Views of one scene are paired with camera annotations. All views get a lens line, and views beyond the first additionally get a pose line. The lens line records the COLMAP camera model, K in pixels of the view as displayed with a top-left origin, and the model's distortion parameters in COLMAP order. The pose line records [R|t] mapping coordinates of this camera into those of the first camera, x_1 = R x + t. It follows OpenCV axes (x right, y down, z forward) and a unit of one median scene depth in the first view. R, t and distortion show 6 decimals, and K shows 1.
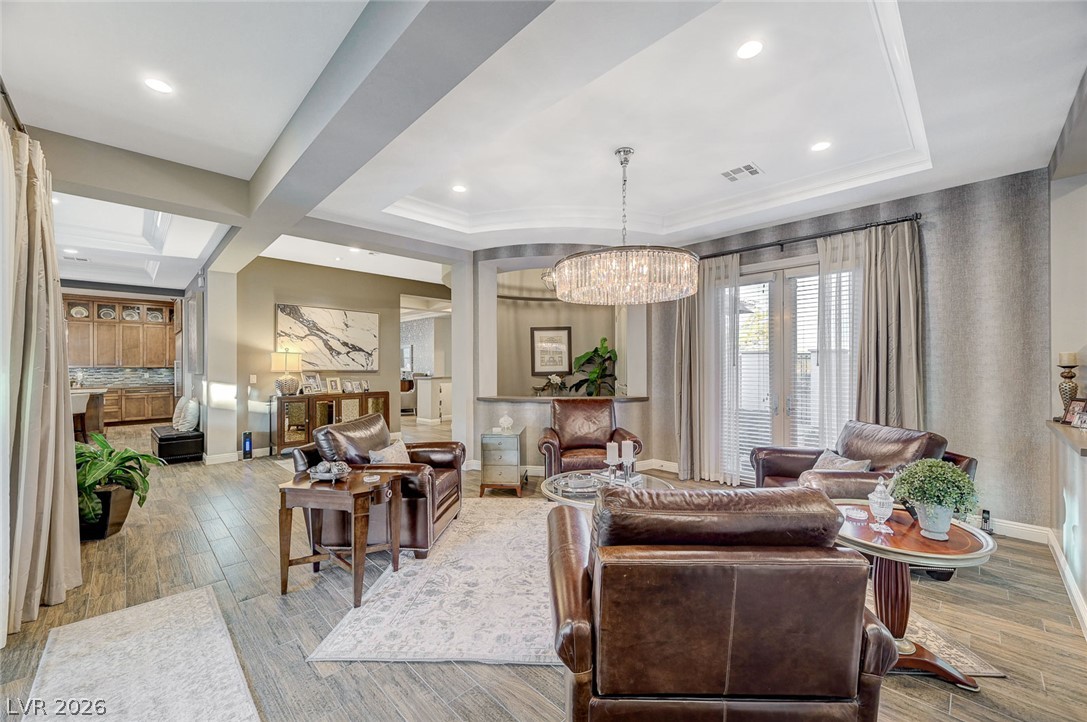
lens RADIAL K [[428.4, 0, 545.0], [0, 428.4, 366.6], [0, 0, 1]] dist [0.000217, 0.001064]
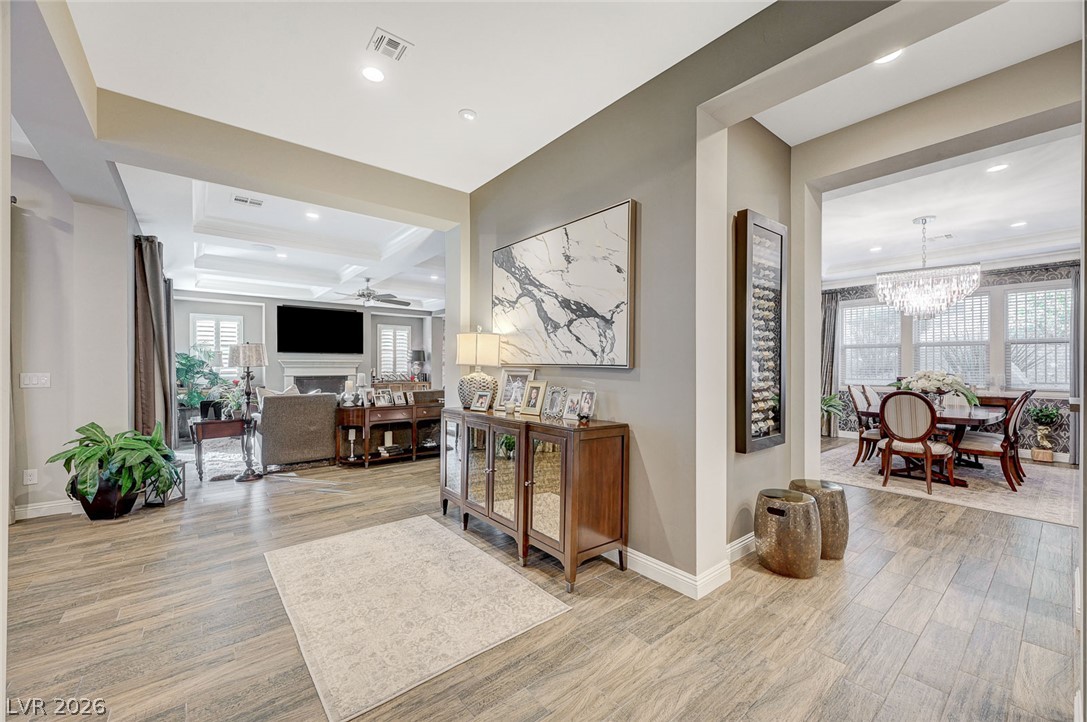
lens RADIAL K [[428.4, 0, 544.0], [0, 428.4, 367.6], [0, 0, 1]] dist [0.000217, 0.001064]
pose [[-0.097578, 0.003625, -0.995221, -0.036899], [-0.004175, 0.999983, 0.004052, 0.009512], [0.995219, 0.004551, -0.097561, 0.991461]]
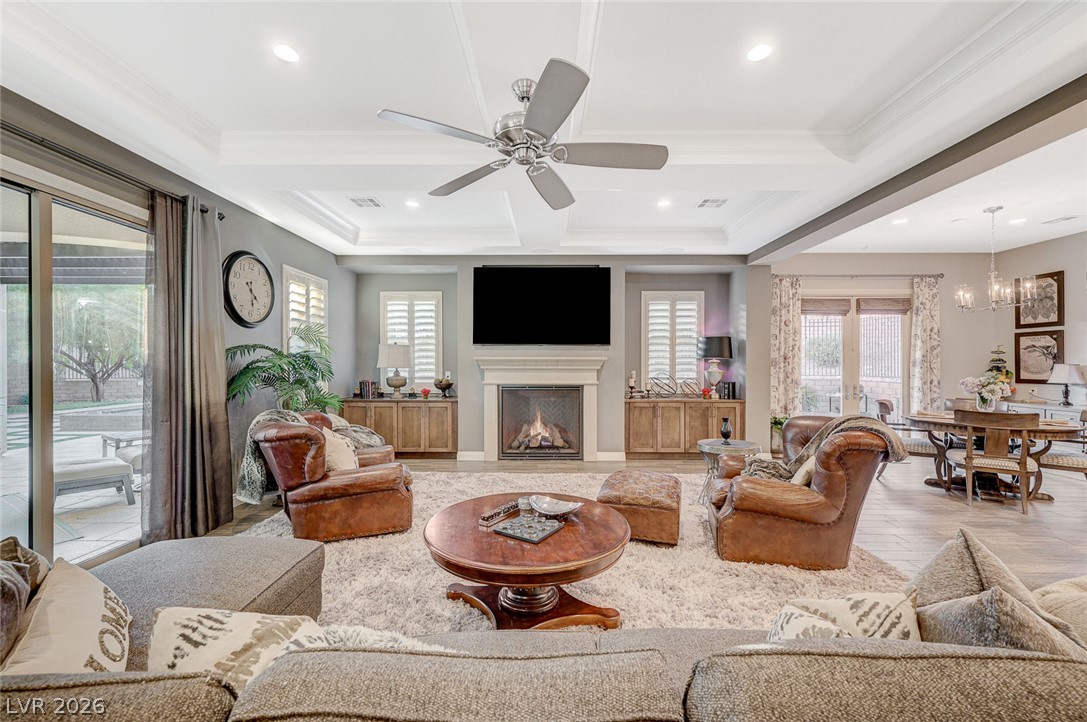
lens RADIAL K [[428.4, 0, 544.0], [0, 428.4, 362.7], [0, 0, 1]] dist [0.000217, 0.001064]
pose [[-0.708011, -0.001760, -0.706199, -0.793193], [-0.003606, 0.999993, 0.001123, 0.002985], [0.706192, 0.003341, -0.708013, 0.702260]]
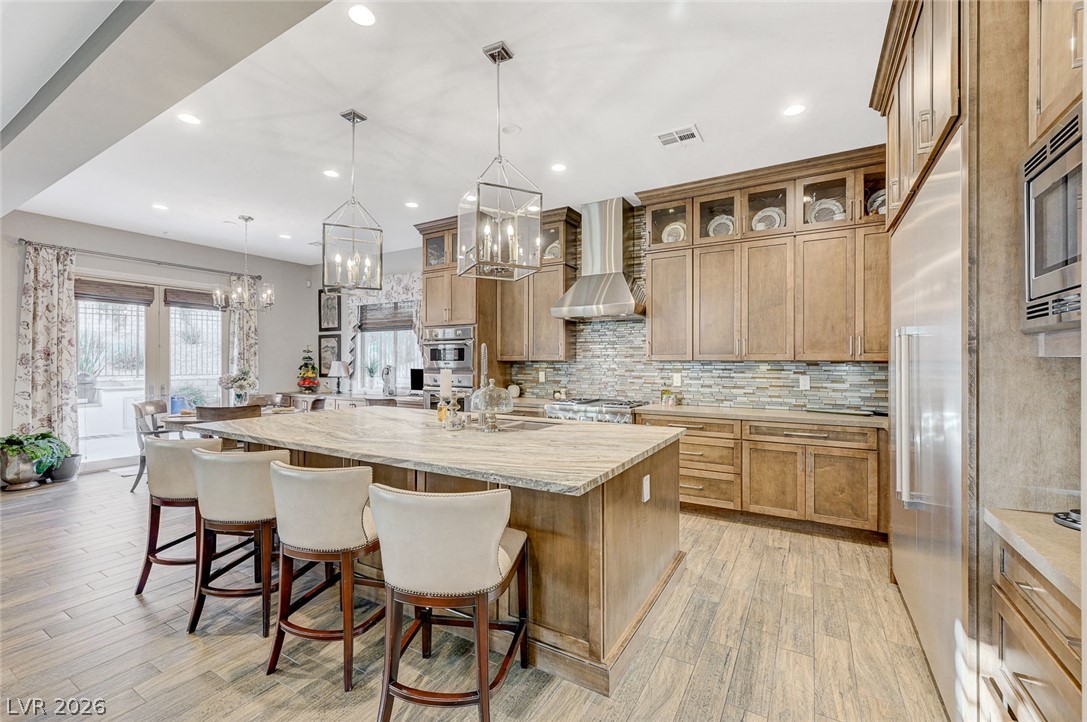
lens RADIAL K [[454.3, 0, 543.1], [0, 454.3, 363.2], [0, 0, 1]] dist [0.002754, 0.000052]
pose [[0.258561, 0.002780, -0.965991, -0.879050], [0.000071, 0.999996, 0.002897, 0.004507], [0.965995, -0.000817, 0.258560, 0.980813]]
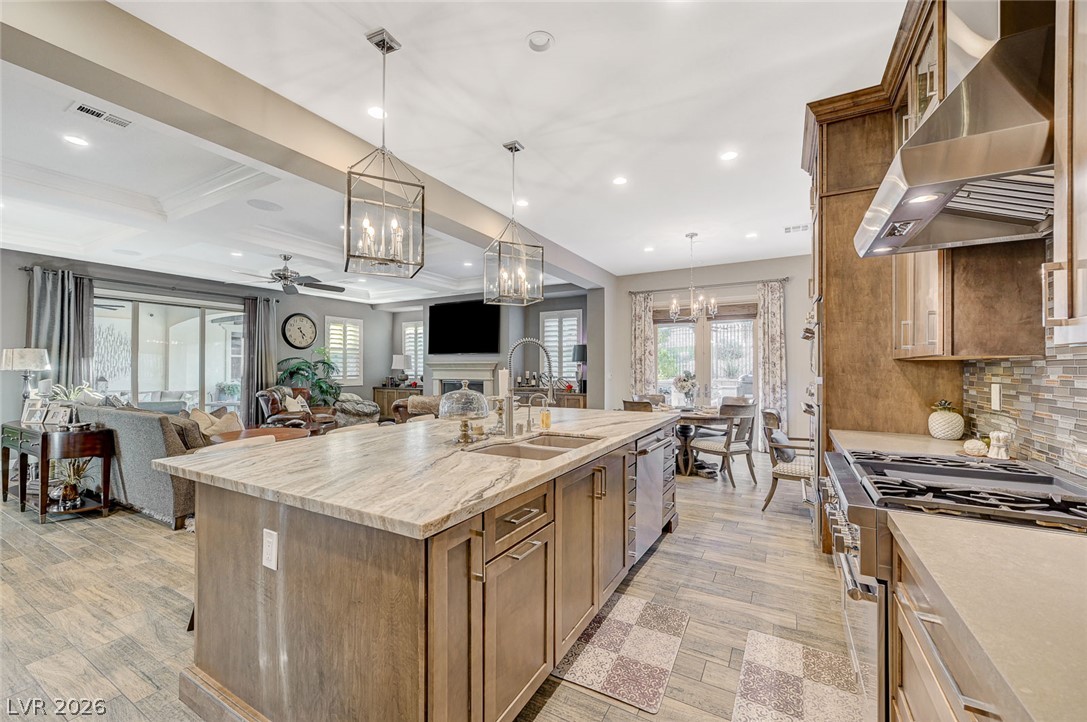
lens RADIAL K [[428.4, 0, 545.1], [0, 428.4, 362.9], [0, 0, 1]] dist [0.000217, 0.001064]
pose [[-0.959476, -0.004844, -0.281749, -1.227289], [-0.001522, 0.999927, -0.012009, 0.010259], [0.281787, -0.011094, -0.959413, 1.352690]]
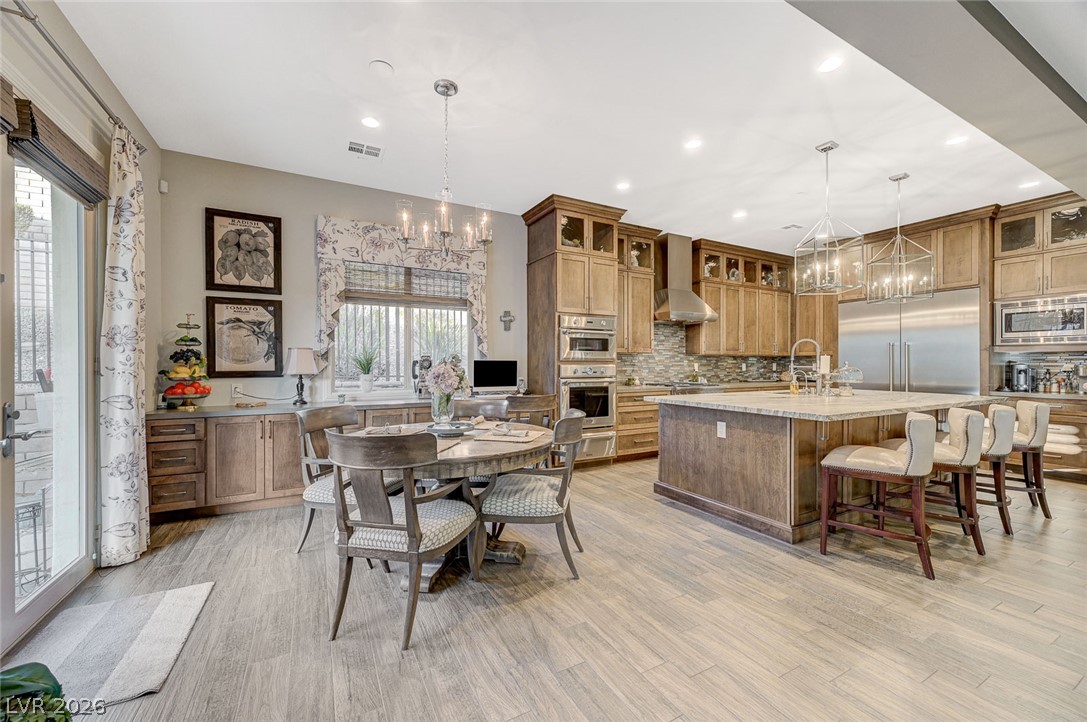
lens RADIAL K [[428.4, 0, 541.4], [0, 428.4, 363.7], [0, 0, 1]] dist [0.000217, 0.001064]
pose [[0.962349, 0.002518, -0.271805, -1.494277], [-0.001947, 0.999995, 0.002369, 0.020370], [0.271810, -0.001750, 0.962349, 0.384381]]
